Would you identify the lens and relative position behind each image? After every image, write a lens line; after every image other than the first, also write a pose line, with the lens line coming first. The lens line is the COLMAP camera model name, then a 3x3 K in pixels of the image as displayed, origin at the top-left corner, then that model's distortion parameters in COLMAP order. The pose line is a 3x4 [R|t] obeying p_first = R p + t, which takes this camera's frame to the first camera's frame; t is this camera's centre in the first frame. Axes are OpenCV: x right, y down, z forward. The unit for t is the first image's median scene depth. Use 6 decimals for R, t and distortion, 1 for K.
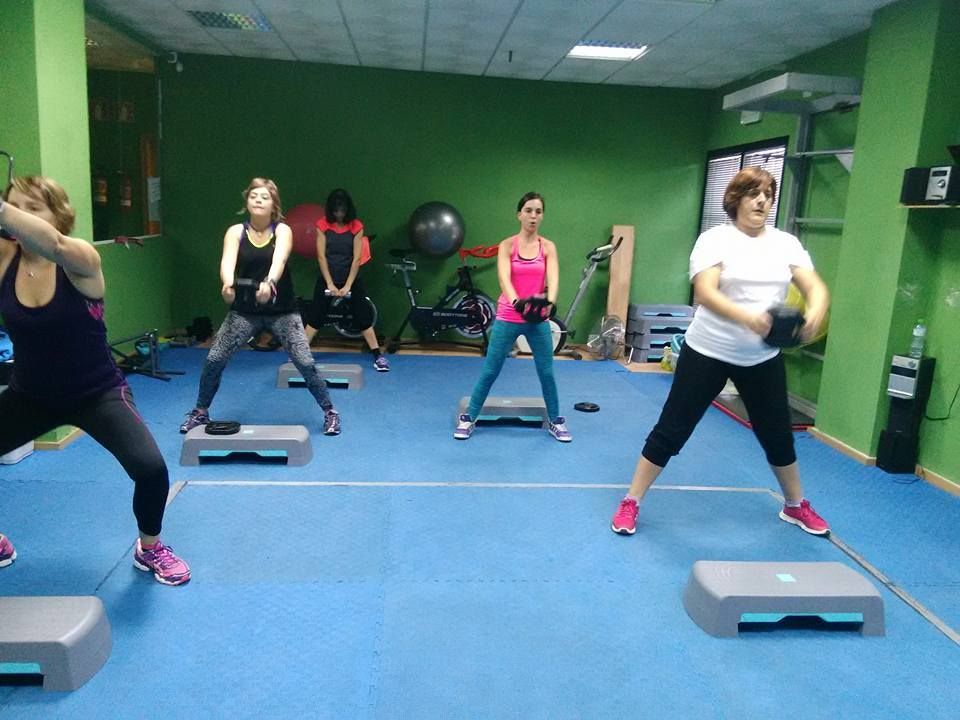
lens RADIAL K [[768.9, 0, 495.0], [0, 768.9, 359.1], [0, 0, 1]] dist [0.099432, -0.104815]
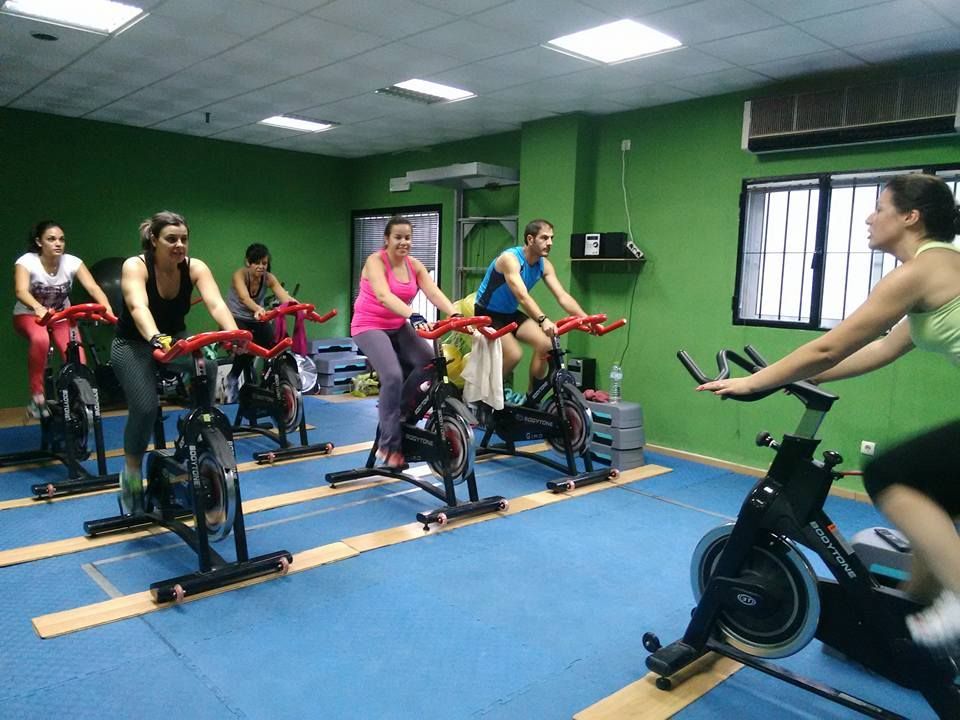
lens RADIAL K [[768.9, 0, 495.0], [0, 768.9, 359.1], [0, 0, 1]] dist [0.099432, -0.104815]
pose [[0.789388, -0.095666, 0.606394, -0.377813], [0.127768, 0.991755, -0.009863, -0.008422], [-0.600451, 0.085263, 0.795103, -0.044532]]
